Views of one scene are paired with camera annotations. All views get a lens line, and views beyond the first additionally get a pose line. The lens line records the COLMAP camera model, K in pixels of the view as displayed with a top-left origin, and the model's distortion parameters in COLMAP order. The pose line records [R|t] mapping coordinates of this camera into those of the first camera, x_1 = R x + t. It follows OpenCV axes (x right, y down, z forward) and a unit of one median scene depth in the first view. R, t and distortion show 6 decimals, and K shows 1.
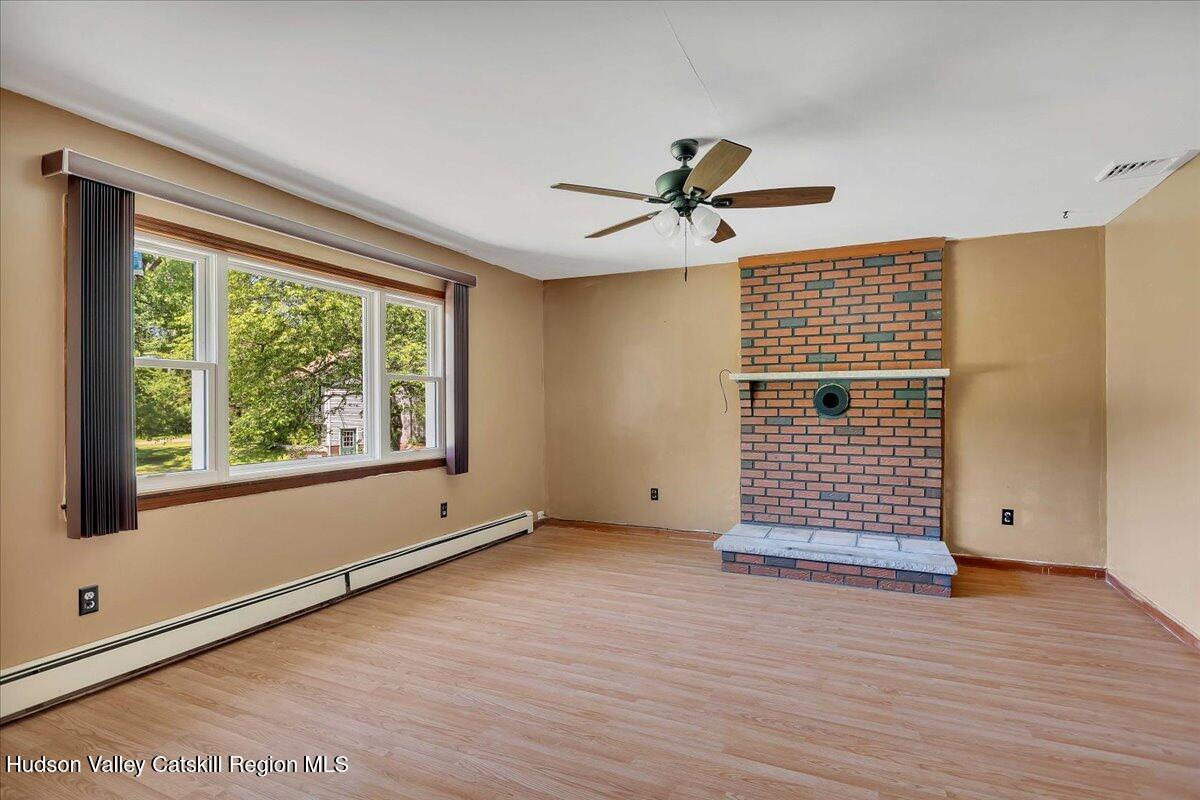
lens RADIAL K [[613.3, 0, 594.4], [0, 613.3, 404.7], [0, 0, 1]] dist [0.006259, -0.002310]
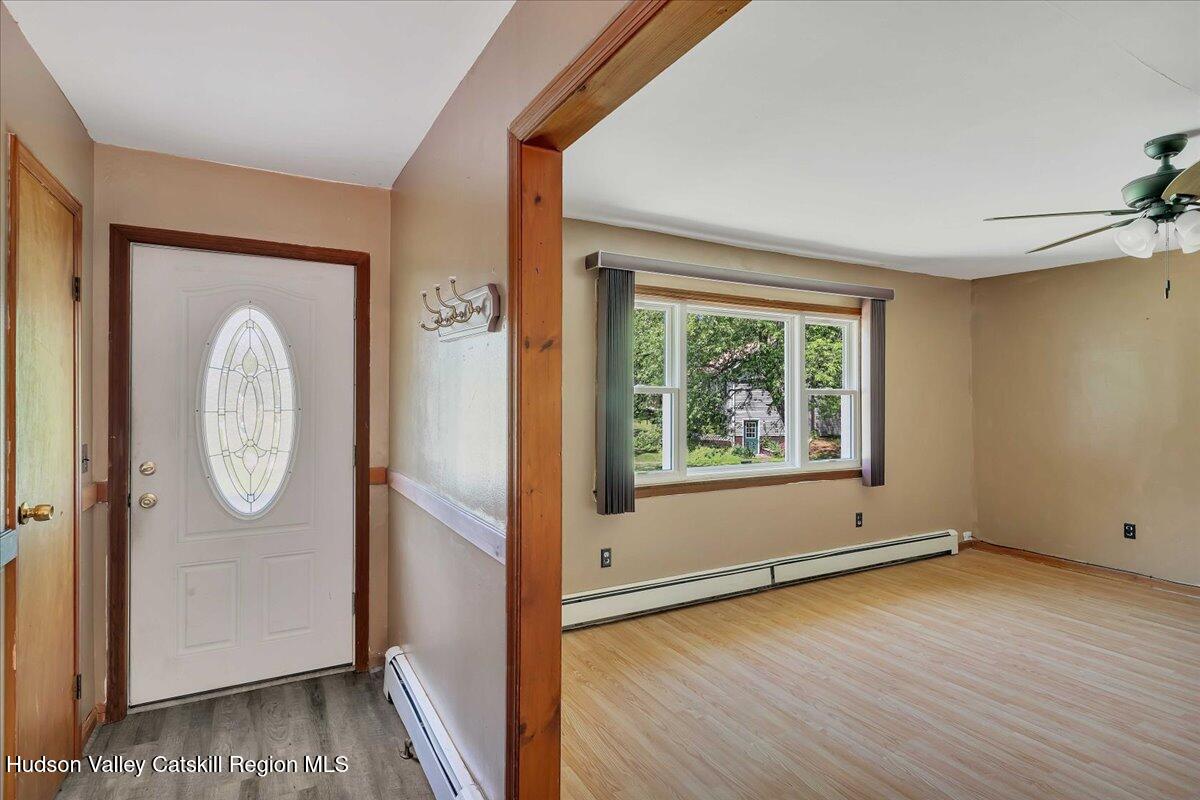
lens RADIAL K [[613.3, 0, 603.3], [0, 613.3, 389.9], [0, 0, 1]] dist [0.006259, -0.002310]
pose [[0.813914, 0.002620, -0.580979, 0.006604], [-0.011314, 0.999872, -0.011342, -0.051331], [0.580875, 0.015805, 0.813840, -0.157846]]
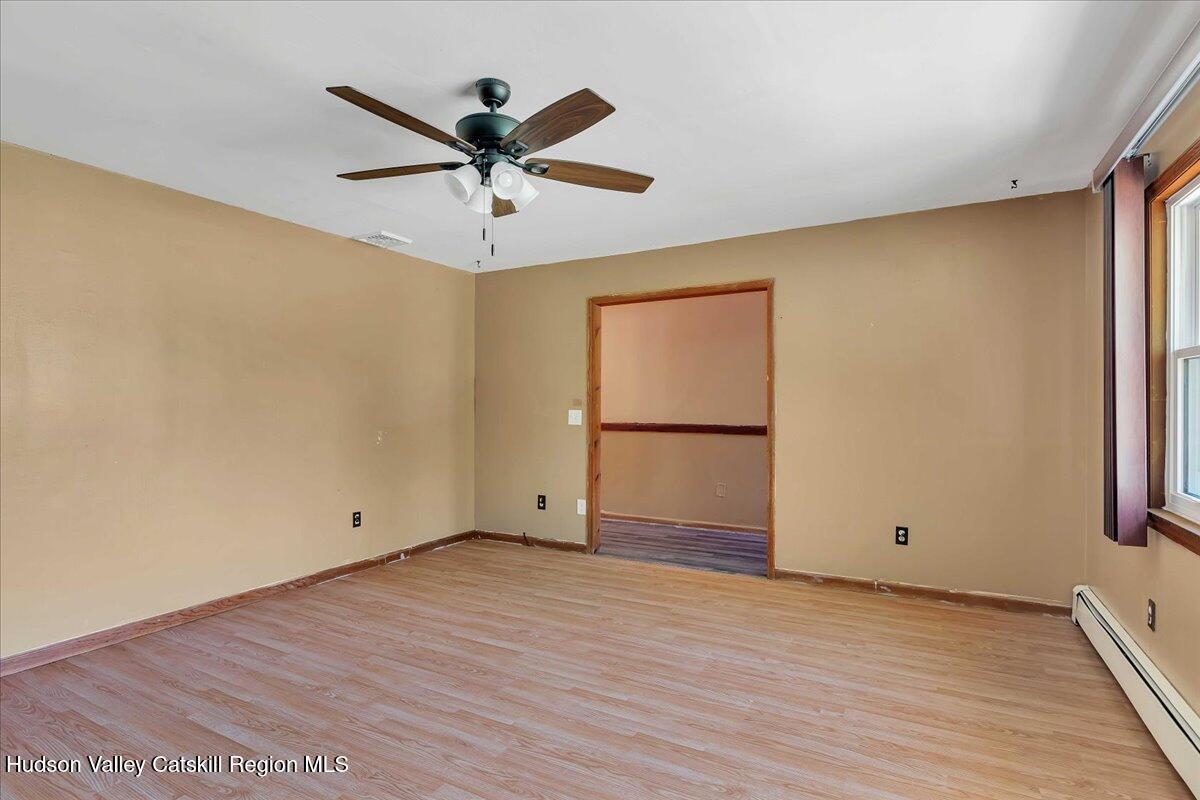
lens RADIAL K [[613.3, 0, 598.7], [0, 613.3, 403.5], [0, 0, 1]] dist [0.006259, -0.002310]
pose [[-0.997935, 0.003896, 0.064115, -0.039565], [0.004221, 0.999979, 0.004941, -0.010024], [-0.064094, 0.005201, -0.997930, 1.694714]]
